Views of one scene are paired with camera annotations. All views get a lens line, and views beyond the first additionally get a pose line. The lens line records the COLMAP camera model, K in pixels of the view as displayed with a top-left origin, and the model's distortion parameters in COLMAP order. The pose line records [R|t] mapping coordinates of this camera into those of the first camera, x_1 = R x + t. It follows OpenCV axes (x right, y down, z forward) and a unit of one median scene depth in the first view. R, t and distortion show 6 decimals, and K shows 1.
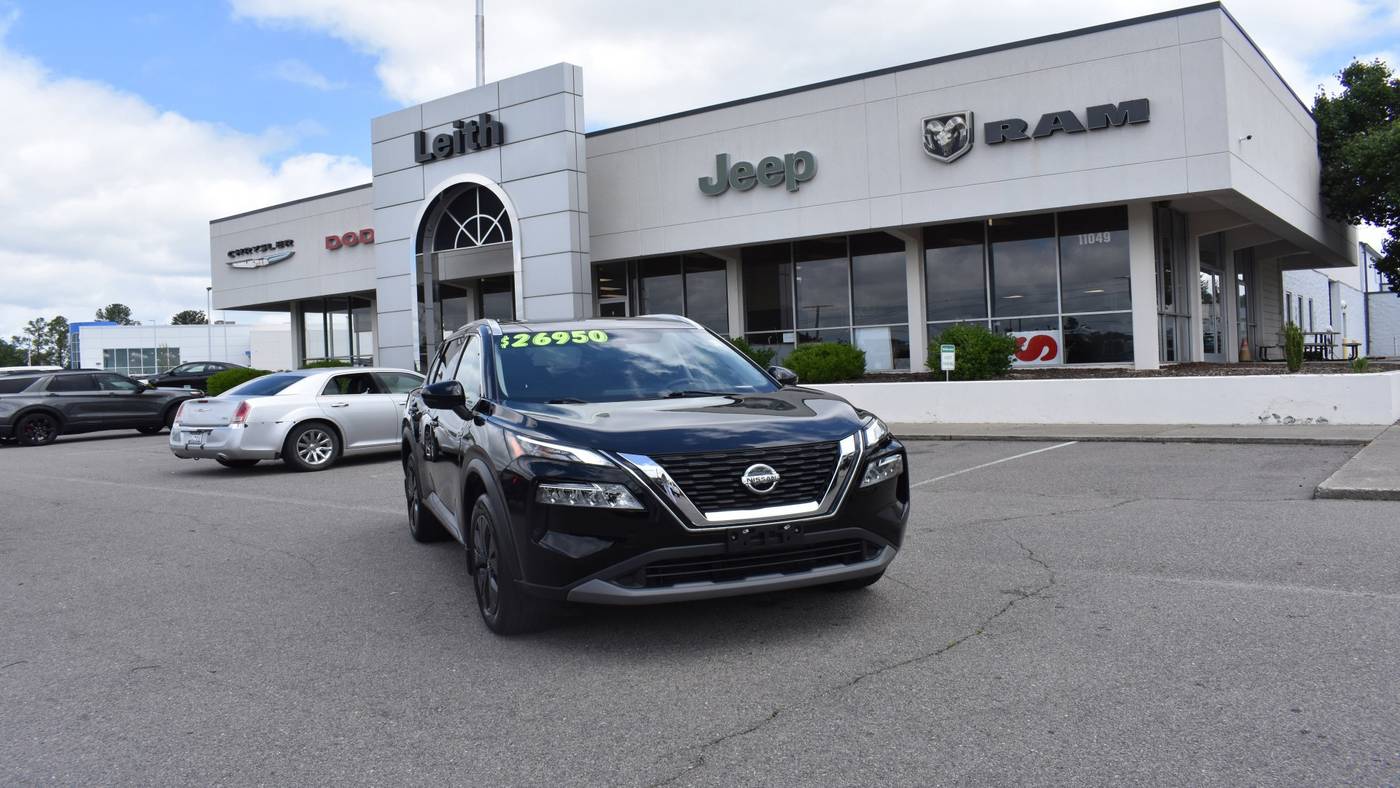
lens RADIAL K [[1088.3, 0, 697.0], [0, 1088.3, 390.8], [0, 0, 1]] dist [-0.093303, 0.003492]
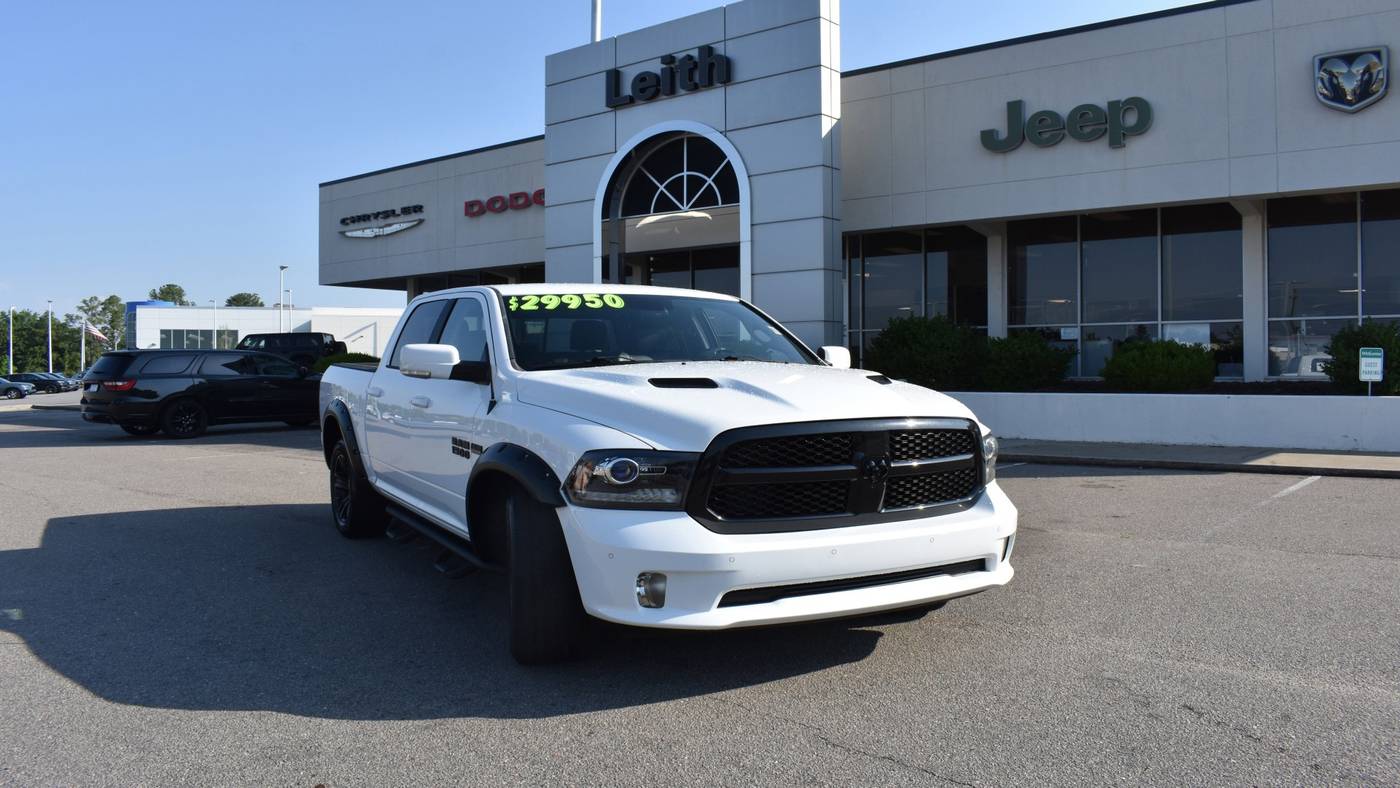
lens RADIAL K [[1088.3, 0, 697.0], [0, 1088.3, 390.8], [0, 0, 1]] dist [-0.093303, 0.003492]
pose [[0.999048, 0.027540, -0.033841, -0.165364], [-0.027419, 0.999616, 0.004025, -0.001654], [0.033939, -0.003094, 0.999419, 0.187971]]
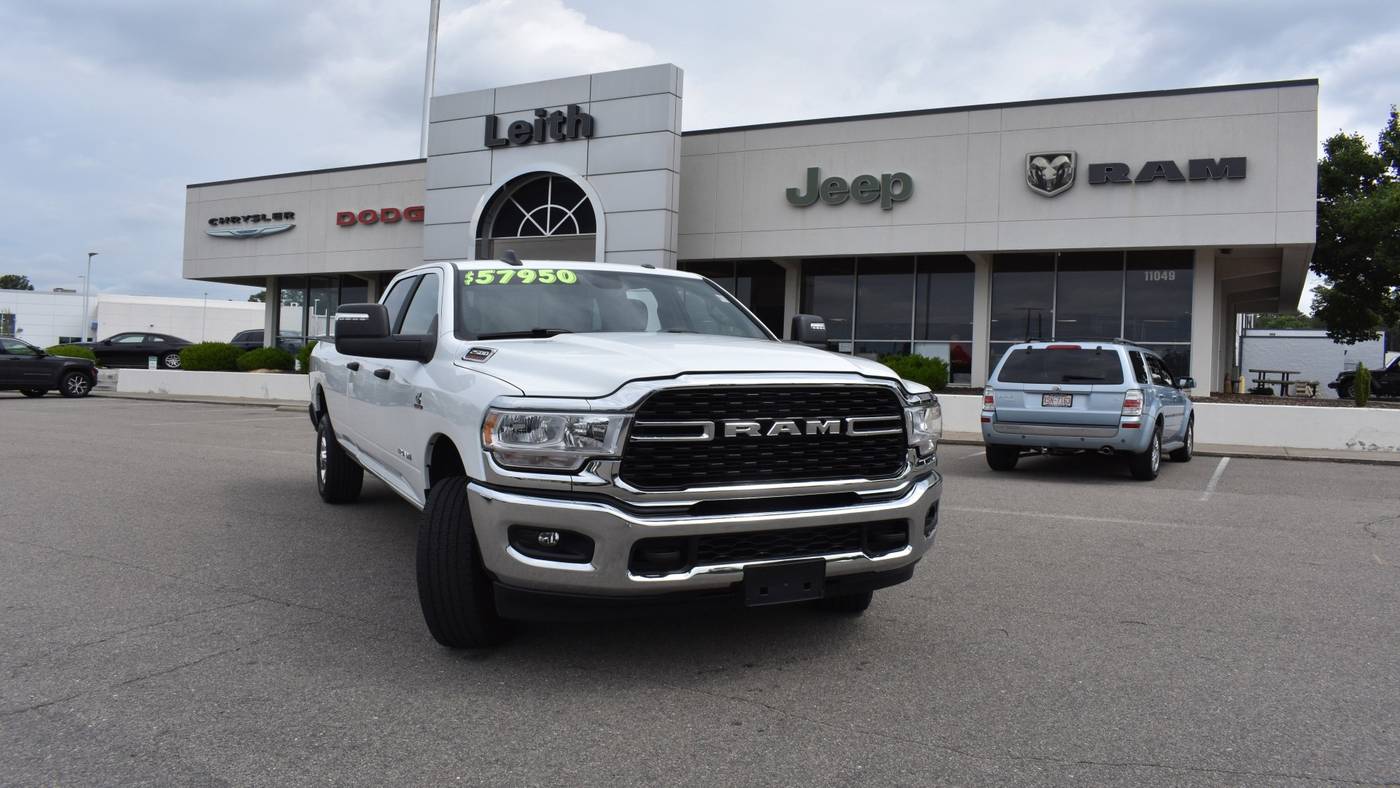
lens RADIAL K [[1088.3, 0, 697.0], [0, 1088.3, 390.8], [0, 0, 1]] dist [-0.093303, 0.003492]
pose [[0.985104, 0.055011, 0.162921, -0.227190], [-0.054315, 0.998486, -0.008726, 0.010254], [-0.163155, -0.000253, 0.986600, -0.009206]]
